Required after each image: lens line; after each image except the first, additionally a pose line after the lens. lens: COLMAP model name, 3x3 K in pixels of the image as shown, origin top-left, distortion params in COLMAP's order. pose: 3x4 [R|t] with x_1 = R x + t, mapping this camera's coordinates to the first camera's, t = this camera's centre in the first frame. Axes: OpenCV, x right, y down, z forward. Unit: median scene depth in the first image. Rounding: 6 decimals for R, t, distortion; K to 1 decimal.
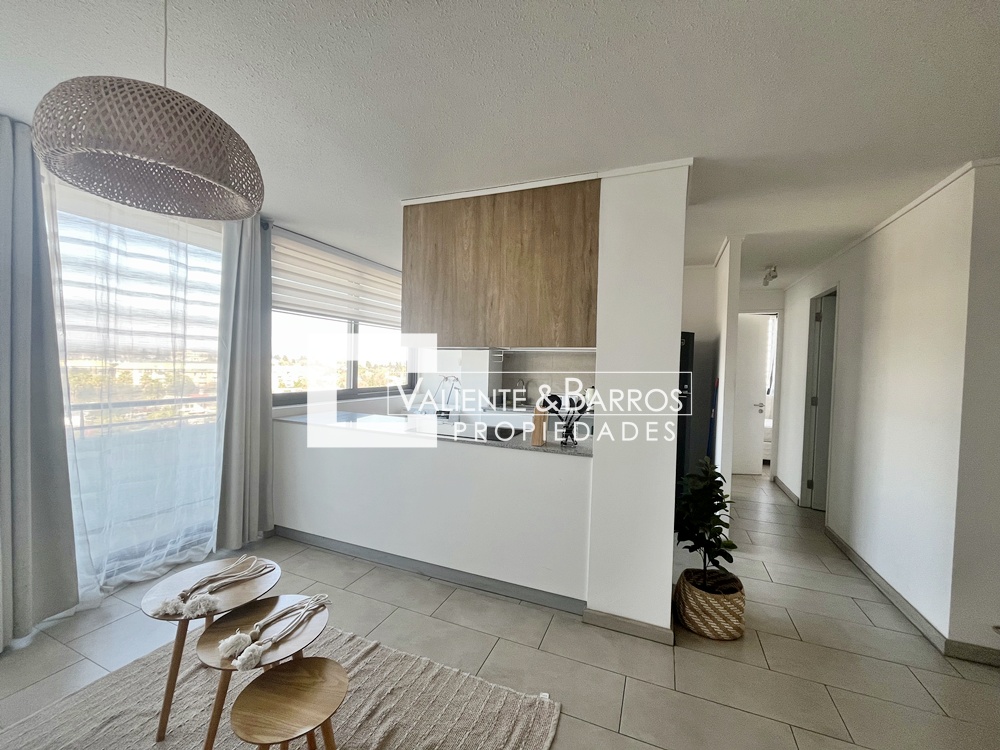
lens RADIAL K [[400.5, 0, 496.8], [0, 400.5, 375.6], [0, 0, 1]] dist [-0.001882, 0.000390]
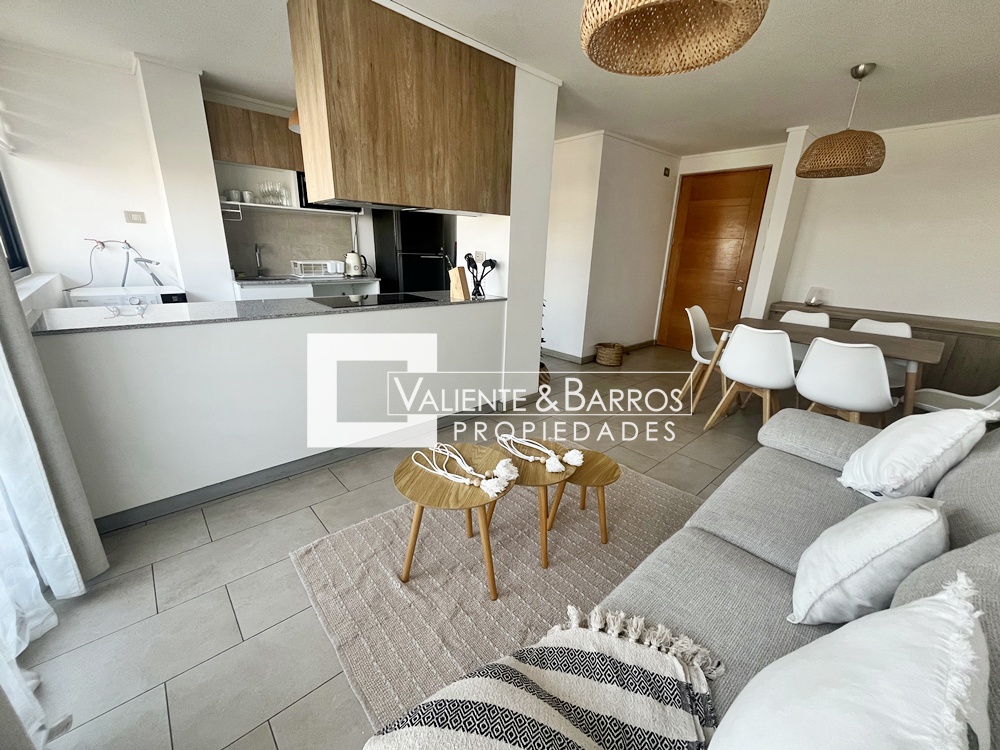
lens RADIAL K [[400.5, 0, 504.1], [0, 400.5, 377.0], [0, 0, 1]] dist [-0.001882, 0.000390]
pose [[0.427290, -0.289828, 0.856401, -0.961178], [0.003526, 0.947753, 0.318985, 0.011104], [-0.904108, -0.133279, 0.405988, 0.375098]]
